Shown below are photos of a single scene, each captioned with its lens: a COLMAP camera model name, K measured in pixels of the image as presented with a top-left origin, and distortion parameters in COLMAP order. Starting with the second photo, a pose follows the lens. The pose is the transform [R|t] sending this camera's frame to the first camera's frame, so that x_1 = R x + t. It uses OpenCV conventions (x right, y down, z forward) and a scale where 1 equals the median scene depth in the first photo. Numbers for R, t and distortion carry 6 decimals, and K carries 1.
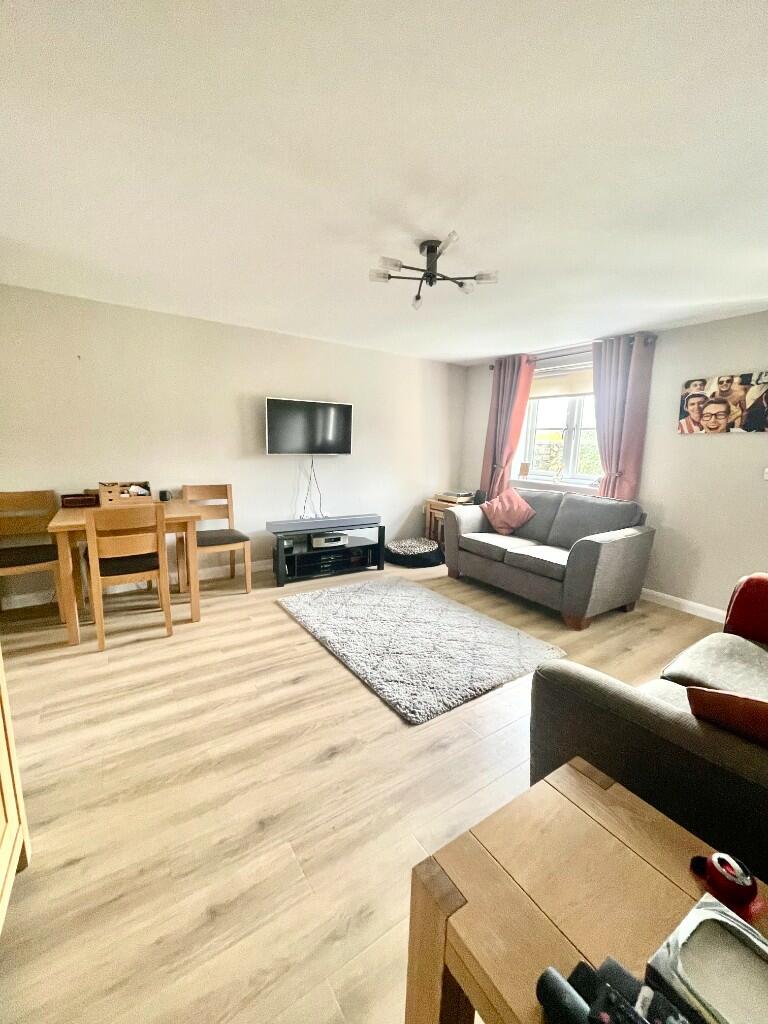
lens RADIAL K [[412.8, 0, 381.7], [0, 412.8, 511.2], [0, 0, 1]] dist [-0.002212, -0.000054]
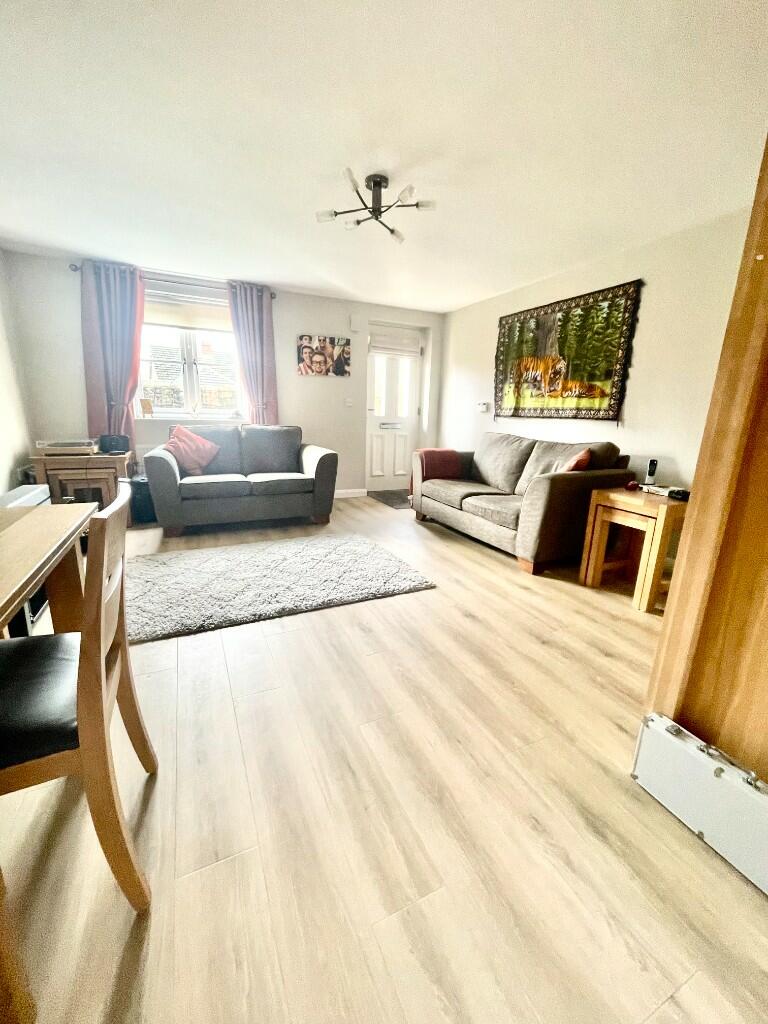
lens RADIAL K [[412.8, 0, 381.7], [0, 412.8, 511.2], [0, 0, 1]] dist [-0.002212, -0.000054]
pose [[0.144562, -0.254776, 0.956133, -0.729175], [0.139806, 0.961849, 0.235162, -0.035220], [-0.979569, 0.099677, 0.174666, 0.570478]]
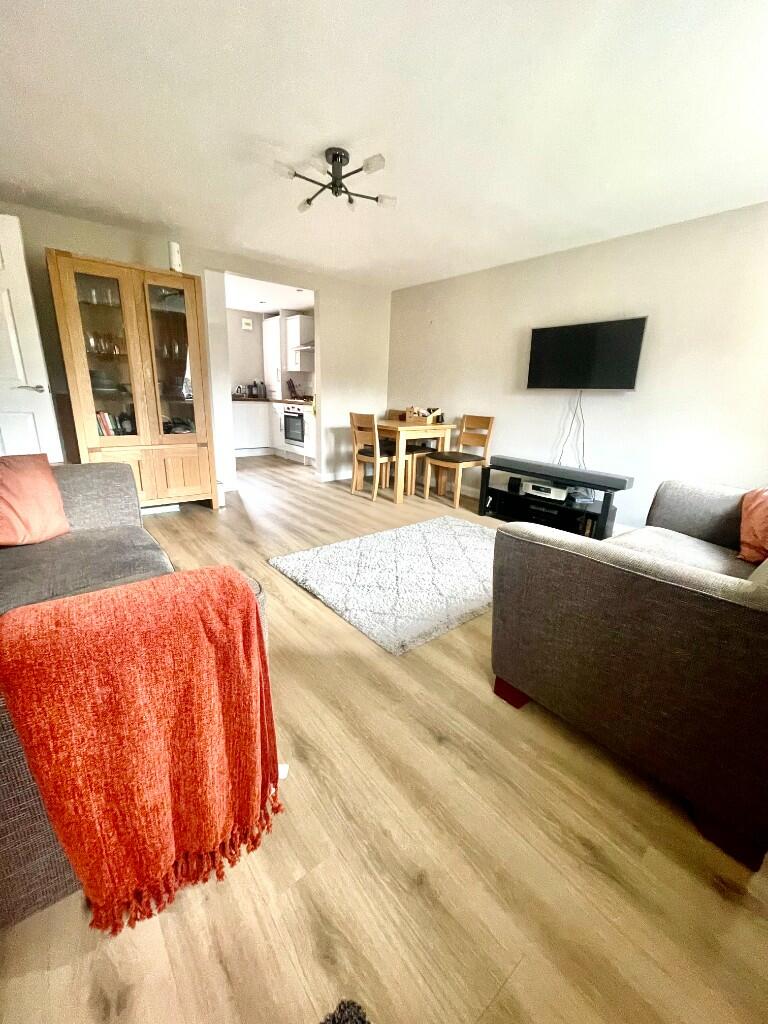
lens RADIAL K [[412.8, 0, 381.7], [0, 412.8, 511.2], [0, 0, 1]] dist [-0.002212, -0.000054]
pose [[0.092799, 0.248233, -0.964245, 0.878701], [-0.195982, 0.954033, 0.226743, -0.020123], [0.976207, 0.167934, 0.137182, 0.720819]]
